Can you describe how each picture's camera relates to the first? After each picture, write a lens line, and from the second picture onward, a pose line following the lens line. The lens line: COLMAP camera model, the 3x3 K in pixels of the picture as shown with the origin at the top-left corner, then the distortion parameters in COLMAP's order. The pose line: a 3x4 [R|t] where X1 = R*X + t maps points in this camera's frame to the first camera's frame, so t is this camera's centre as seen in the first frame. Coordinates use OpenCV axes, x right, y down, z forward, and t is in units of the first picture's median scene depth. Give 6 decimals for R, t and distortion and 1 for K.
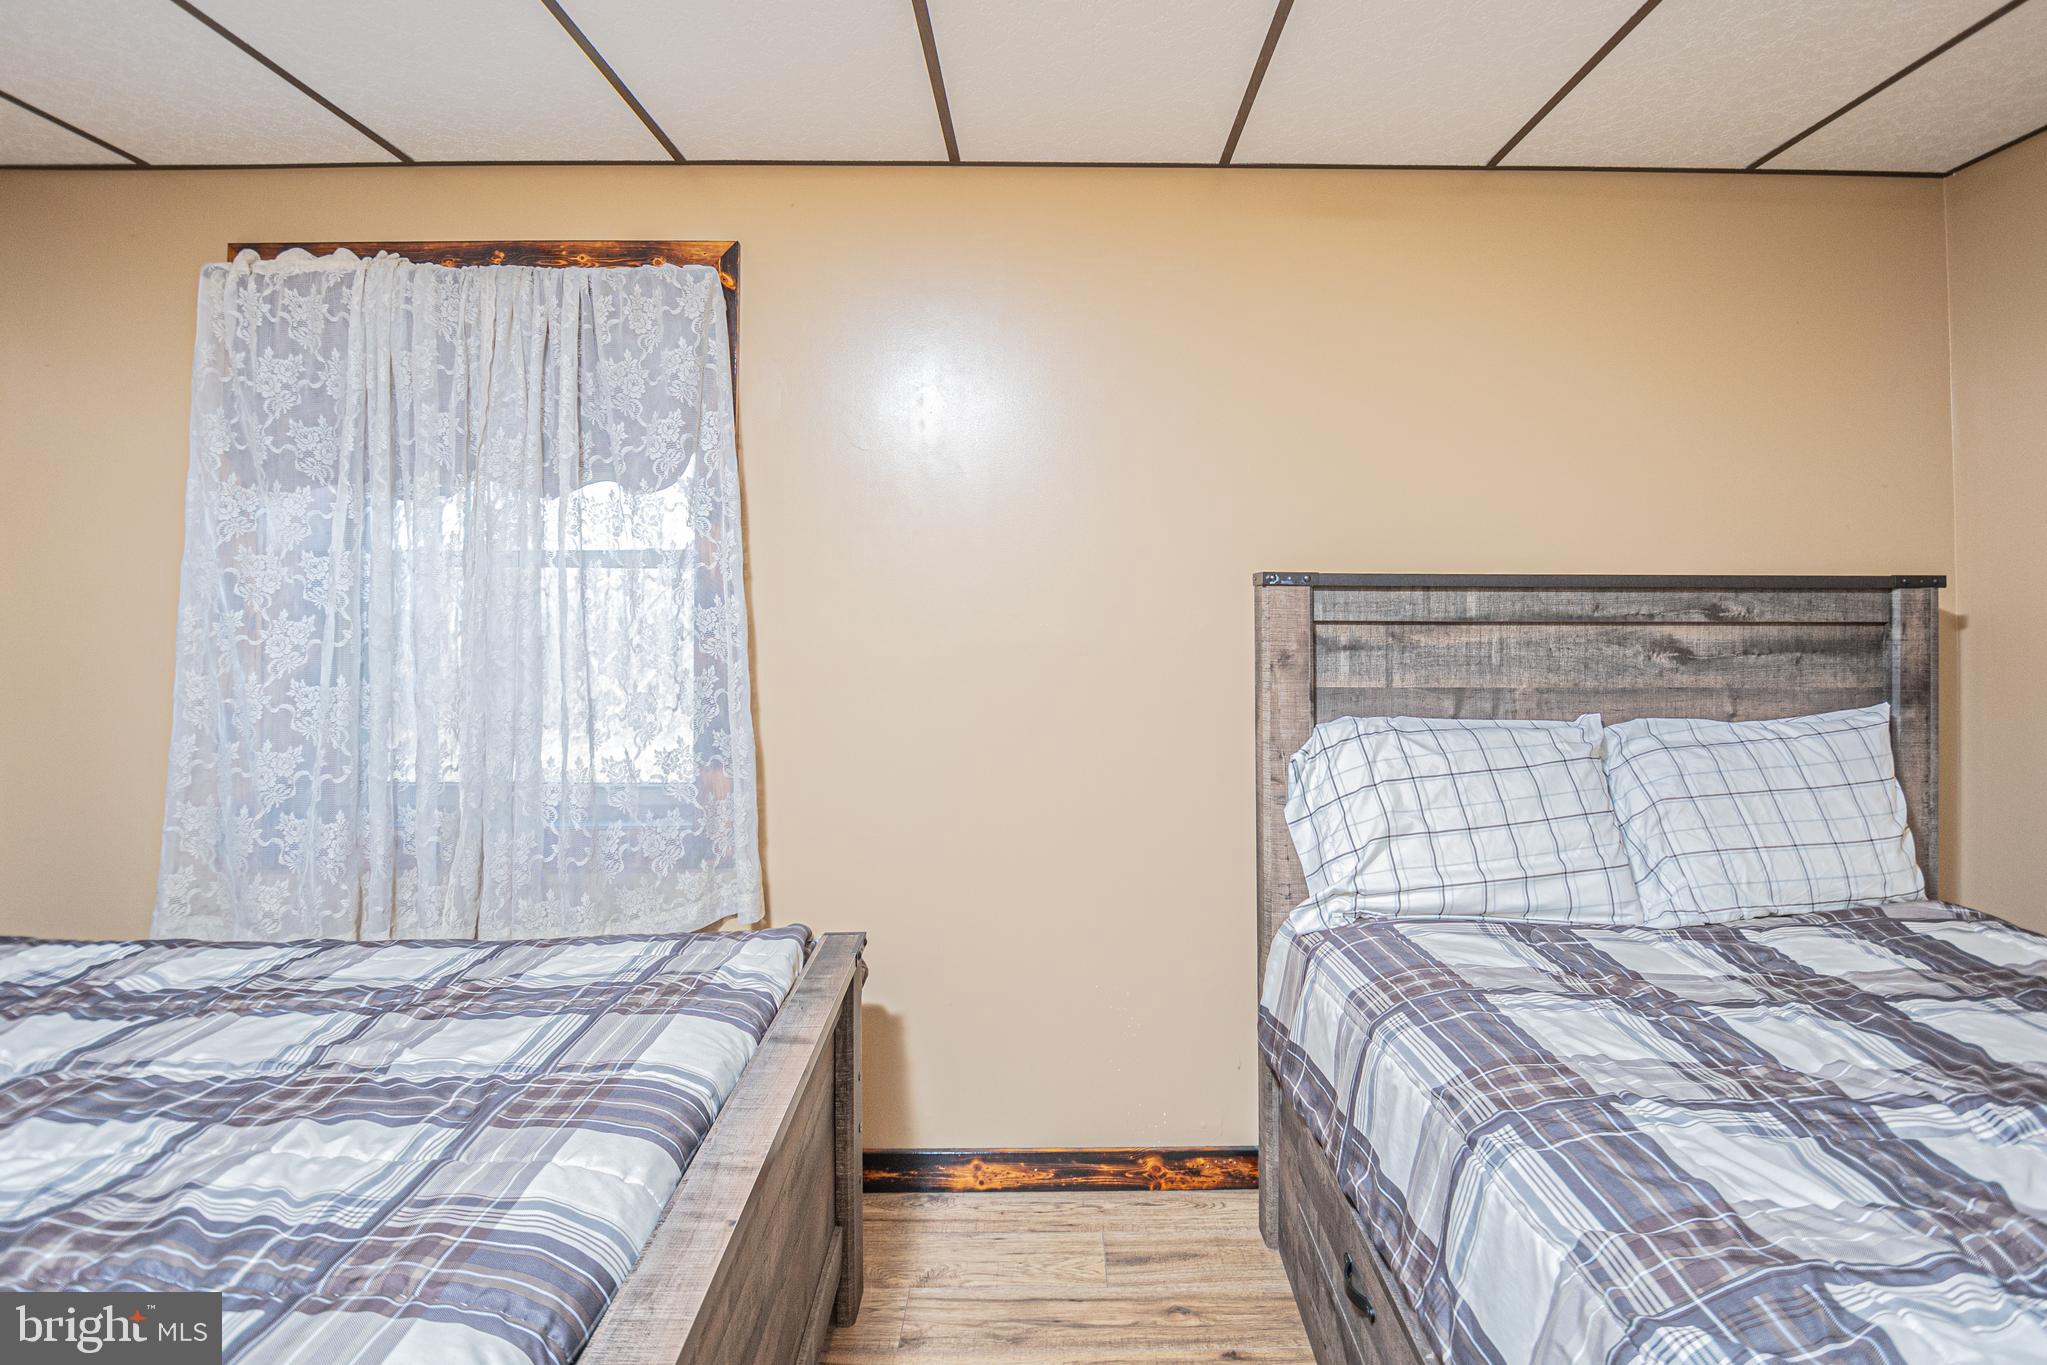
lens RADIAL K [[899.1, 0, 1025.6], [0, 899.1, 656.2], [0, 0, 1]] dist [0.001211, -0.010745]
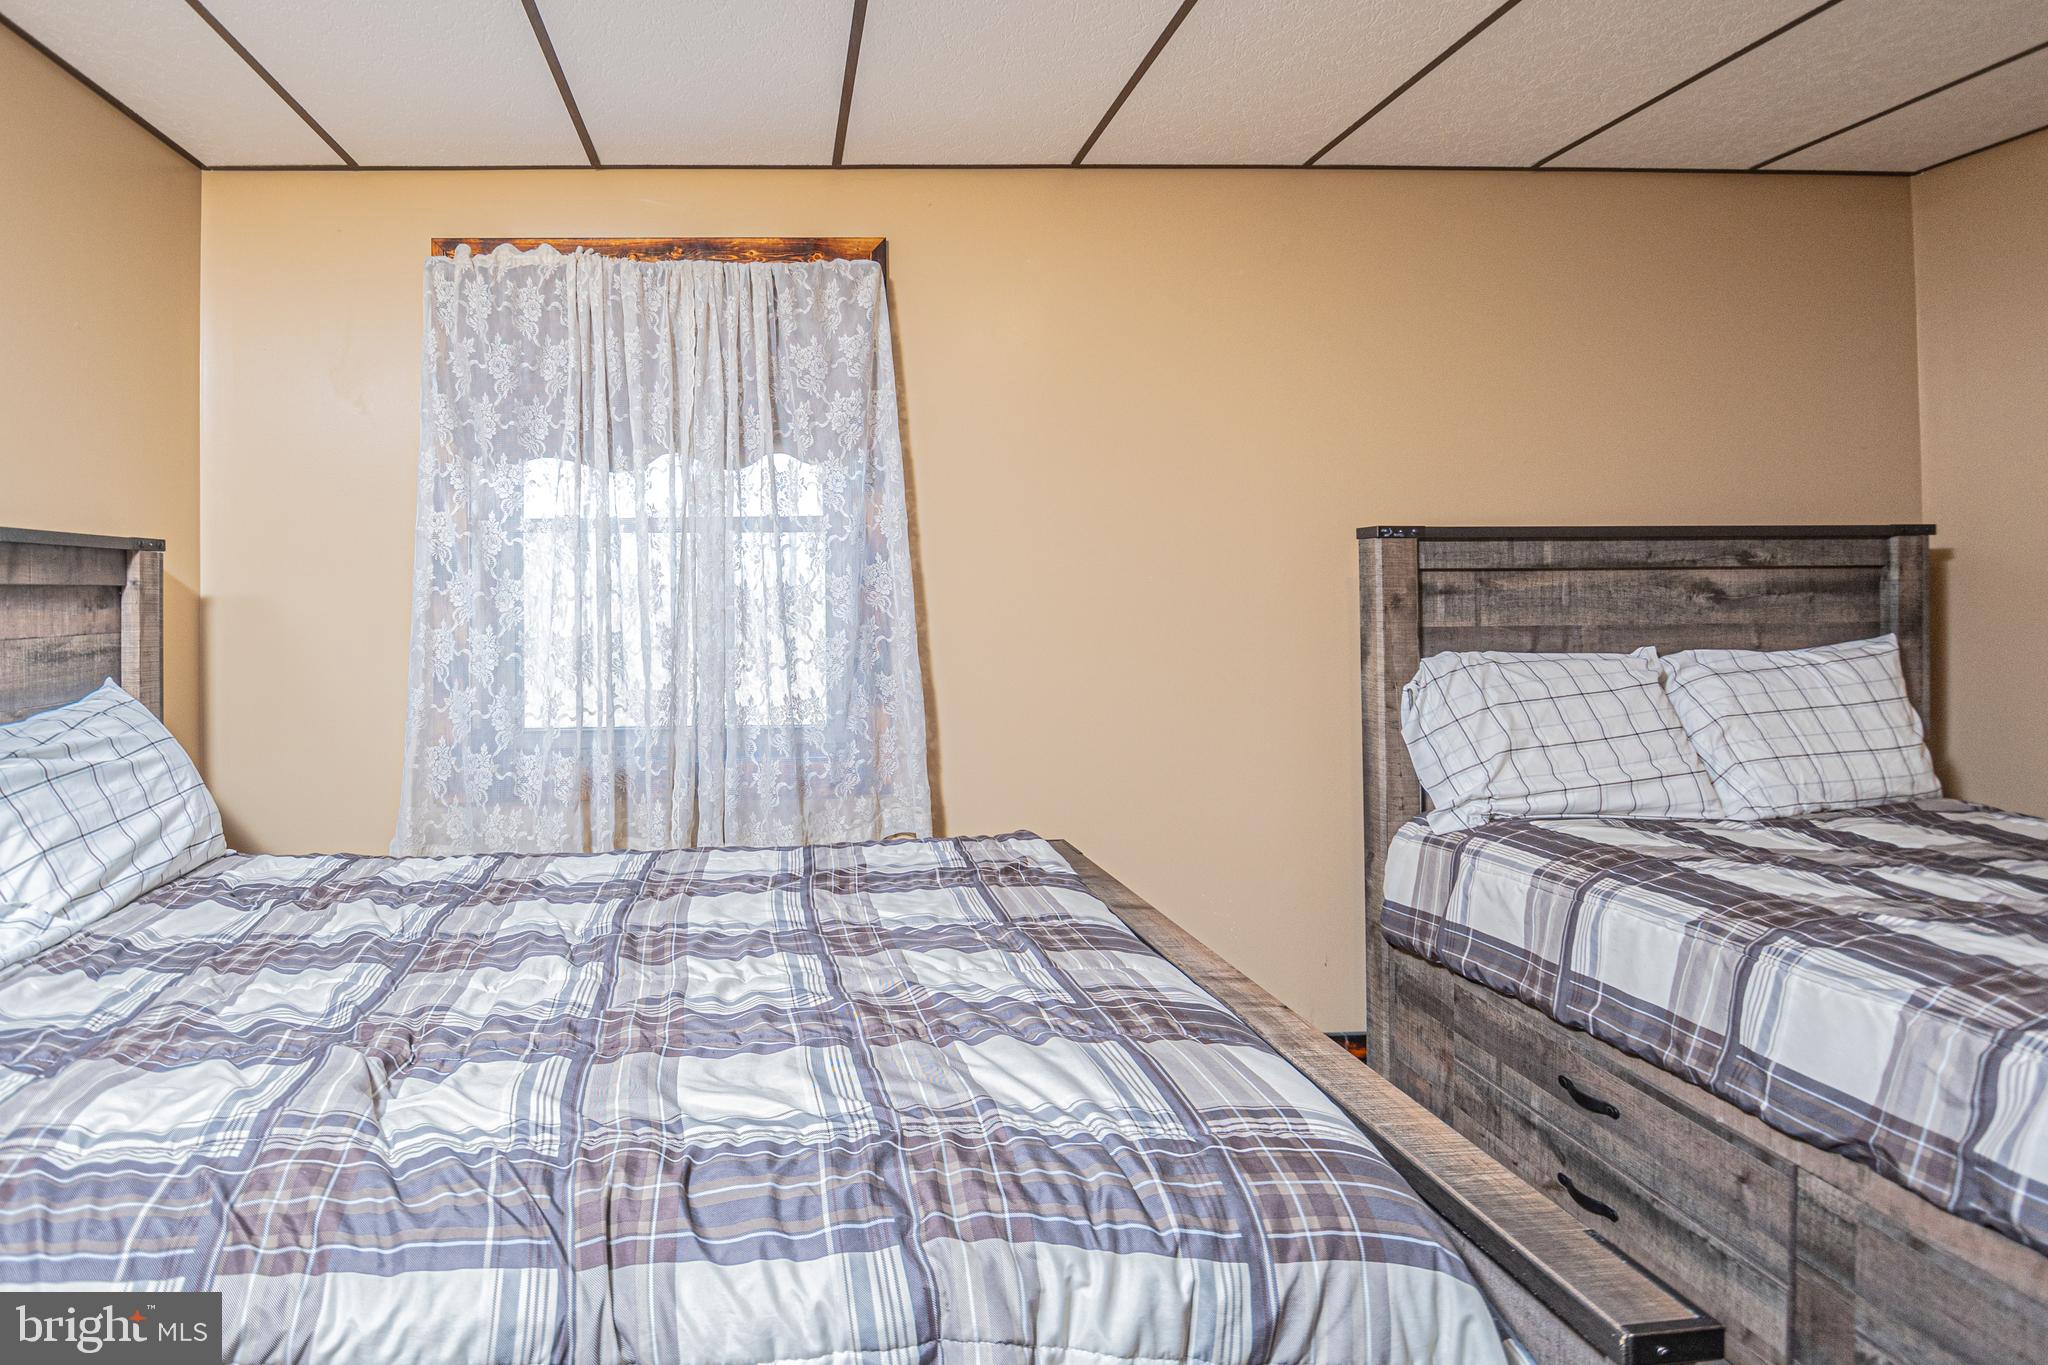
lens RADIAL K [[846.4, 0, 1023.9], [0, 846.4, 624.4], [0, 0, 1]] dist [-0.011774, -0.000304]
pose [[0.999466, -0.015498, 0.028752, -0.208498], [0.015390, 0.999874, 0.004004, 0.019455], [-0.028810, -0.003560, 0.999579, -0.060047]]
